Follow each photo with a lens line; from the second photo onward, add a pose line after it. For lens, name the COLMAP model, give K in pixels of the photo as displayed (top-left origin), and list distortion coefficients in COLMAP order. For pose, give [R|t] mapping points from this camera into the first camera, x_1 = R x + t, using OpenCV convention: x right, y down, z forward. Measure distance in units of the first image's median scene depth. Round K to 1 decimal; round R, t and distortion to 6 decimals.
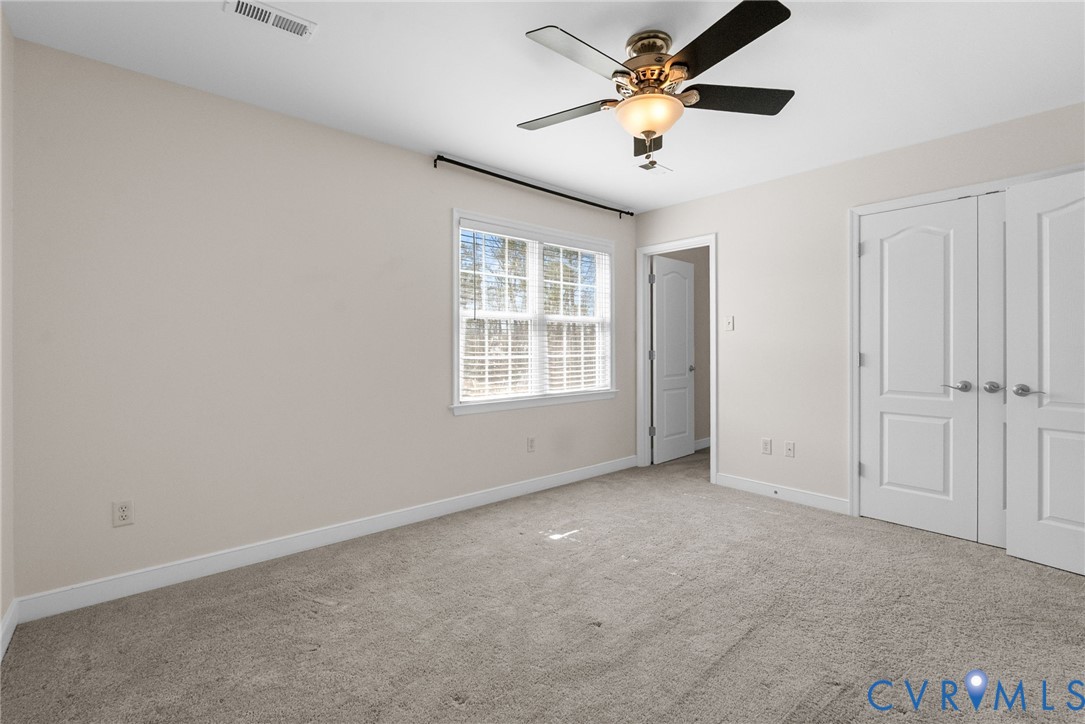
lens RADIAL K [[501.6, 0, 543.5], [0, 501.6, 341.9], [0, 0, 1]] dist [-0.000118, -0.000062]
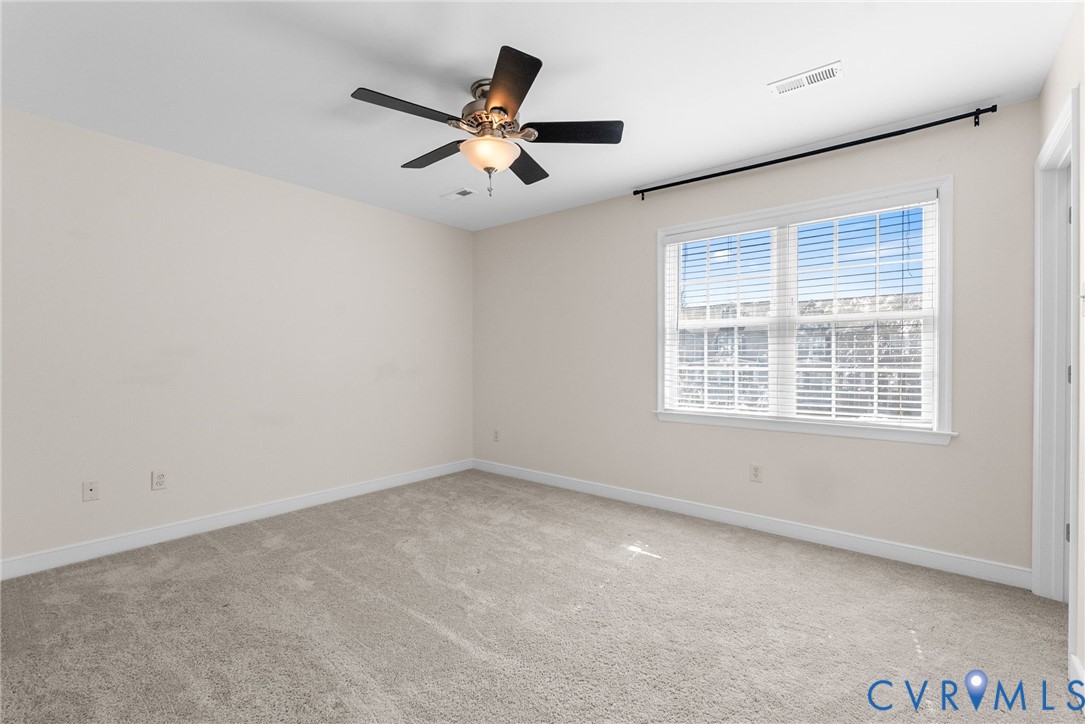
lens RADIAL K [[476.6, 0, 542.5], [0, 476.6, 362.0], [0, 0, 1]] dist [-0.000622, -0.000380]
pose [[0.157589, 0.004059, -0.987496, 0.741574], [0.004037, 0.999981, 0.004755, 0.013573], [0.987496, -0.004736, 0.157570, 0.547471]]
